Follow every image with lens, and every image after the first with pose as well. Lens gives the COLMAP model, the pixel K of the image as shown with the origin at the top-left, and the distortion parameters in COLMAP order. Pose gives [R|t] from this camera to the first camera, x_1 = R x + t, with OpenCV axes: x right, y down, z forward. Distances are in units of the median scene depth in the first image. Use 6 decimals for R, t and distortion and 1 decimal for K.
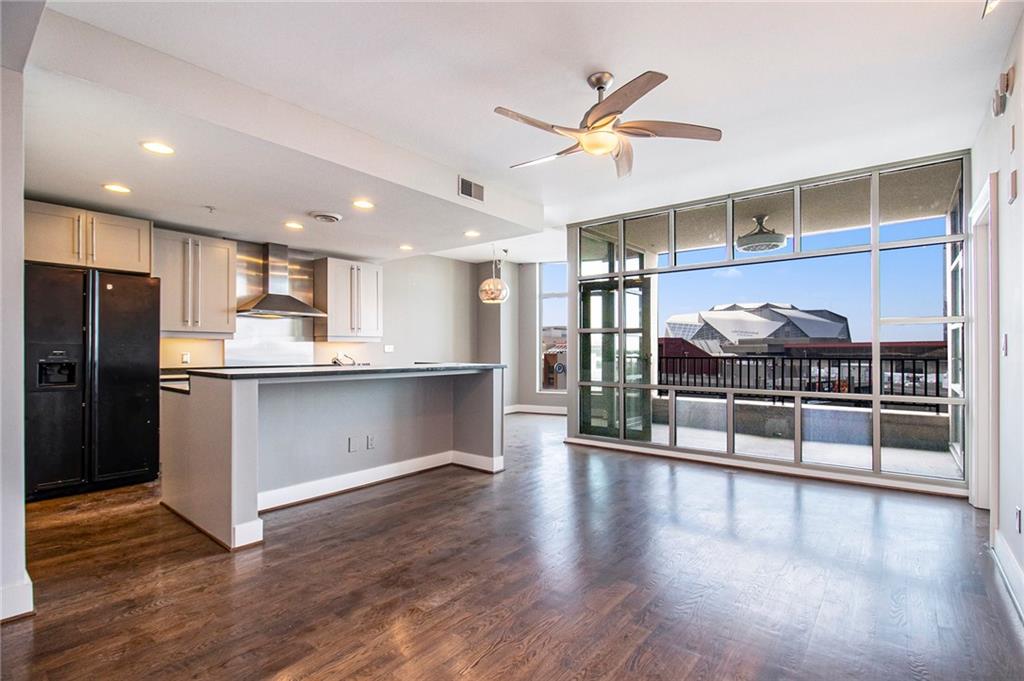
lens RADIAL K [[482.1, 0, 524.0], [0, 482.1, 349.1], [0, 0, 1]] dist [-0.006124, -0.011091]
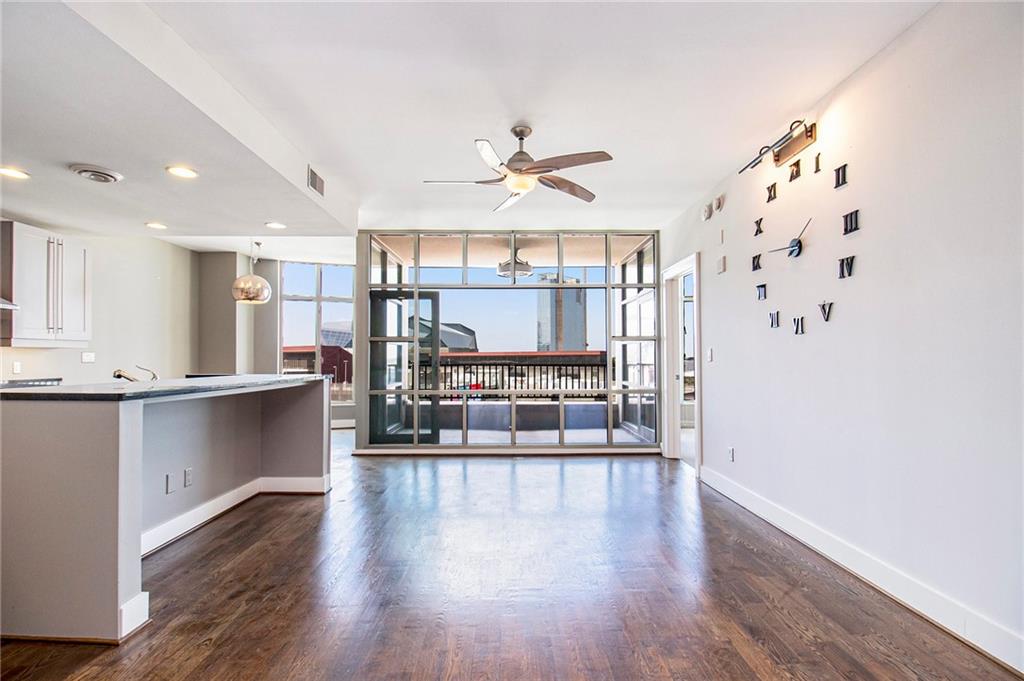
lens RADIAL K [[482.1, 0, 507.2], [0, 482.1, 360.3], [0, 0, 1]] dist [-0.006124, -0.011091]
pose [[0.788297, 0.000454, 0.615294, -0.304060], [-0.003979, 0.999983, 0.004360, -0.001886], [-0.615282, -0.005885, 0.788285, 0.049305]]
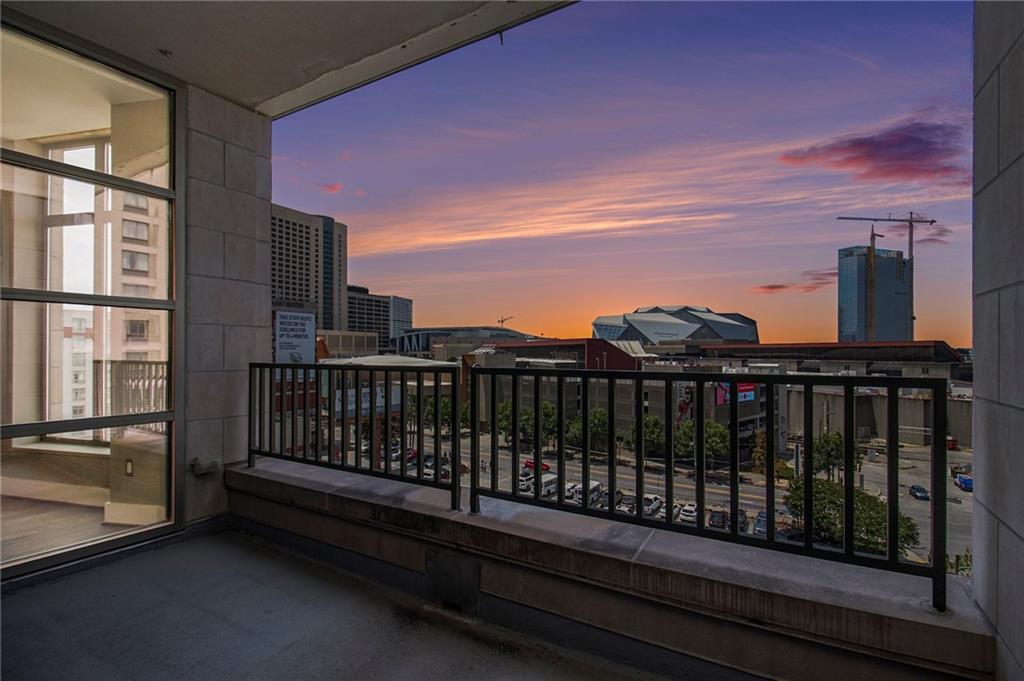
lens RADIAL K [[482.1, 0, 529.2], [0, 482.1, 350.7], [0, 0, 1]] dist [-0.006124, -0.011091]
pose [[0.988474, 0.001353, 0.151385, 0.720795], [-0.001721, 0.999996, 0.002299, -0.000906], [-0.151381, -0.002534, 0.988472, 0.887351]]
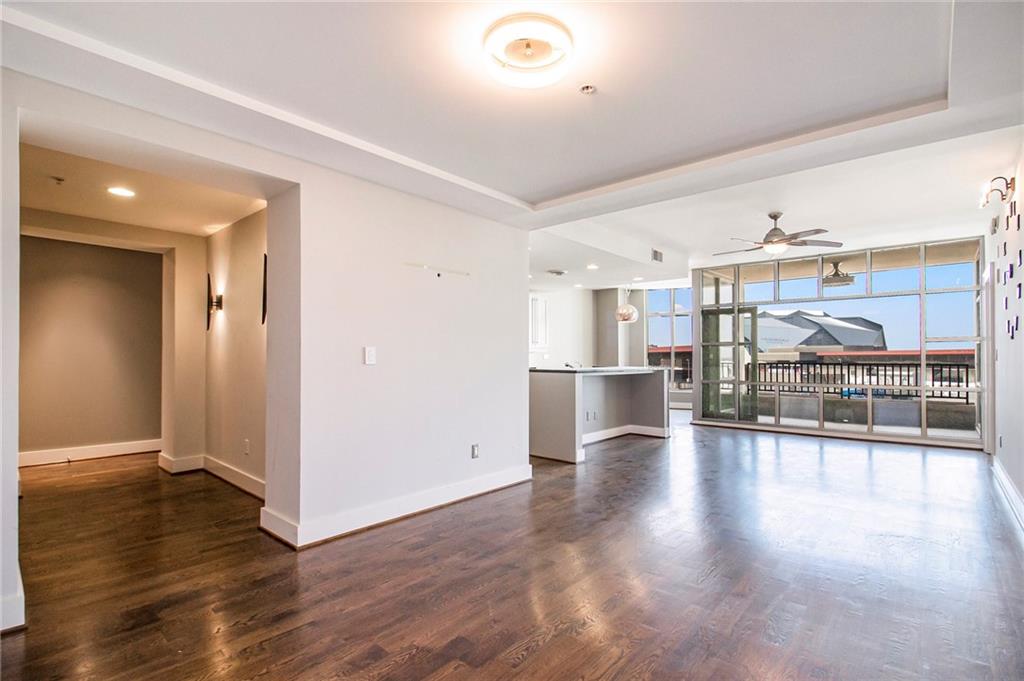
lens RADIAL K [[482.1, 0, 519.9], [0, 482.1, 350.1], [0, 0, 1]] dist [-0.006124, -0.011091]
pose [[0.998426, 0.002417, -0.056027, -0.374975], [-0.003140, 0.999913, -0.012818, -0.001912], [0.055991, 0.012974, 0.998347, -0.476246]]
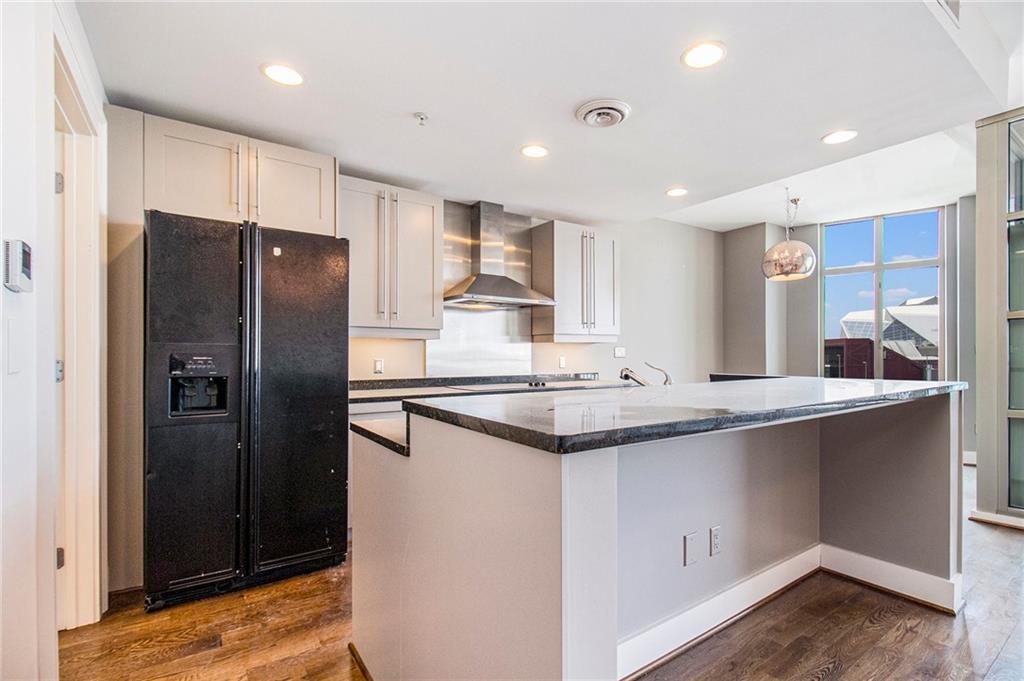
lens RADIAL K [[482.1, 0, 523.3], [0, 482.1, 349.3], [0, 0, 1]] dist [-0.006124, -0.011091]
pose [[0.956179, -0.007004, -0.292698, -0.281898], [0.004693, 0.999952, -0.008597, 0.001000], [0.292745, 0.006847, 0.956166, 0.366787]]
